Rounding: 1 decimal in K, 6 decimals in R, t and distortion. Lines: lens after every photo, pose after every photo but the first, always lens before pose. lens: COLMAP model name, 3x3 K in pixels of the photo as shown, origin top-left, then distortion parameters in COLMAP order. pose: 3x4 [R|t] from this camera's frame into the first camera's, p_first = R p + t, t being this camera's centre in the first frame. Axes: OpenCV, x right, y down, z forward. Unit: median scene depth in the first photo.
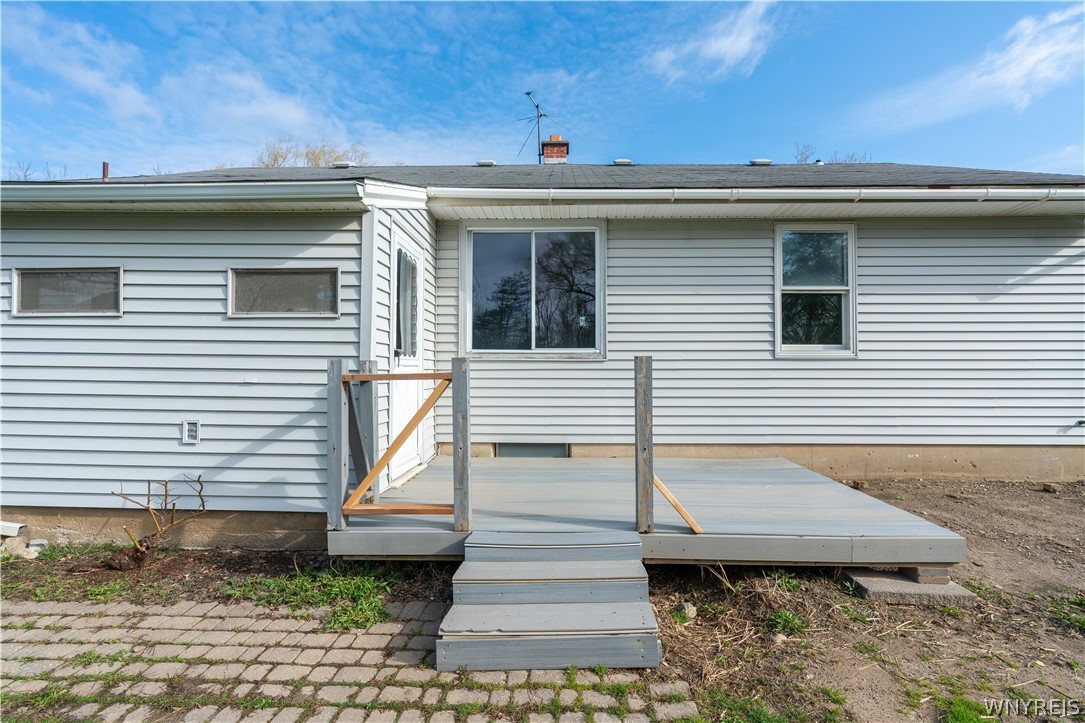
lens RADIAL K [[499.9, 0, 542.5], [0, 499.9, 368.7], [0, 0, 1]] dist [-0.001484, -0.000108]
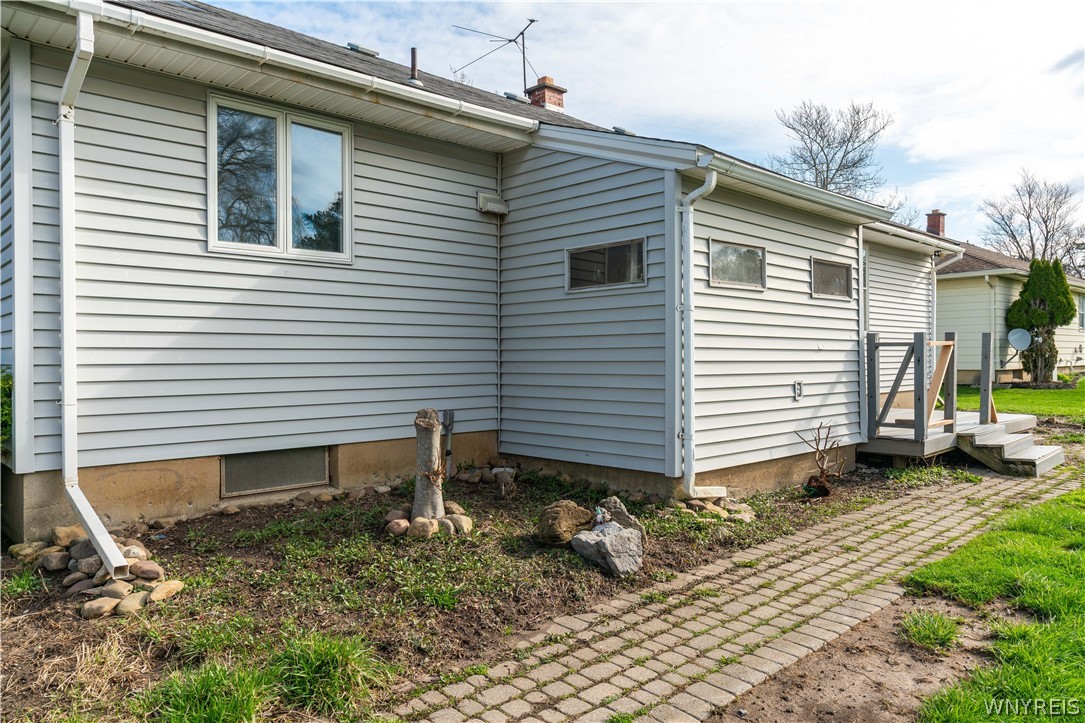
lens RADIAL K [[756.0, 0, 542.6], [0, 756.0, 357.1], [0, 0, 1]] dist [-0.002650, -0.000283]
pose [[0.696140, -0.010228, 0.717833, -2.431052], [-0.004698, 0.999812, 0.018801, 0.013933], [-0.717891, -0.016460, 0.695961, 0.169320]]
